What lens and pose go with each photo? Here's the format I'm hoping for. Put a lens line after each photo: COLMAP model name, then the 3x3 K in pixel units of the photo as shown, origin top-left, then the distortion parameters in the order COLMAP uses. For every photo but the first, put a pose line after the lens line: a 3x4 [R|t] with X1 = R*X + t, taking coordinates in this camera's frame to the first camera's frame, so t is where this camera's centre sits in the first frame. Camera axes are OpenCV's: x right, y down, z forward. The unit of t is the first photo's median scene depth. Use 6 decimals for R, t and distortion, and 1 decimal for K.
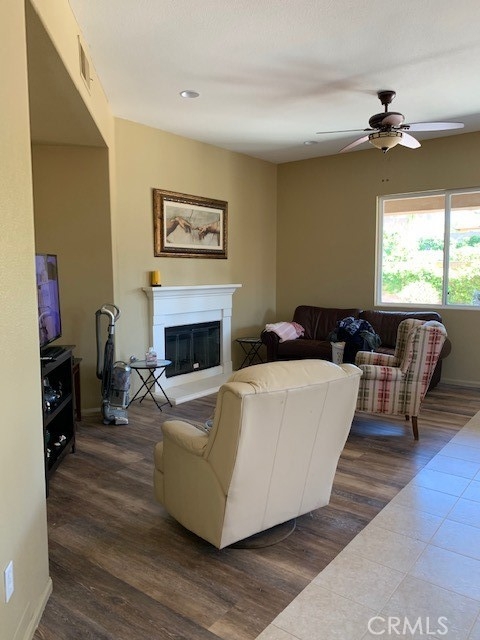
lens RADIAL K [[492.4, 0, 238.3], [0, 492.4, 325.1], [0, 0, 1]] dist [-0.014807, -0.006905]
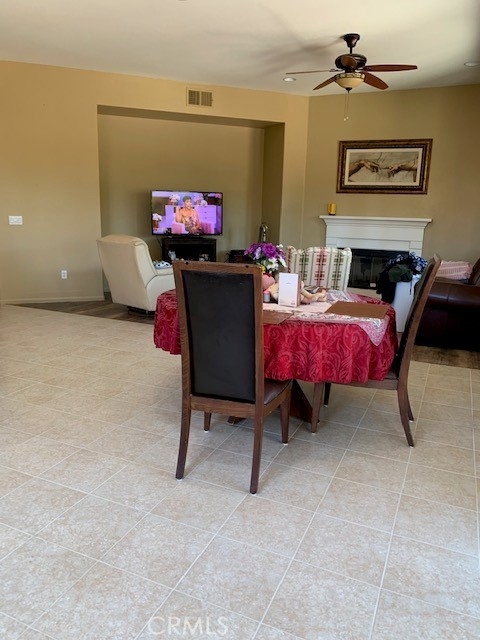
lens RADIAL K [[492.4, 0, 238.4], [0, 492.4, 317.8], [0, 0, 1]] dist [-0.014807, -0.006905]
pose [[0.234205, 0.226555, -0.945421, 1.041935], [-0.123664, 0.971511, 0.202173, -0.043054], [0.964290, 0.069565, 0.255549, 0.392924]]
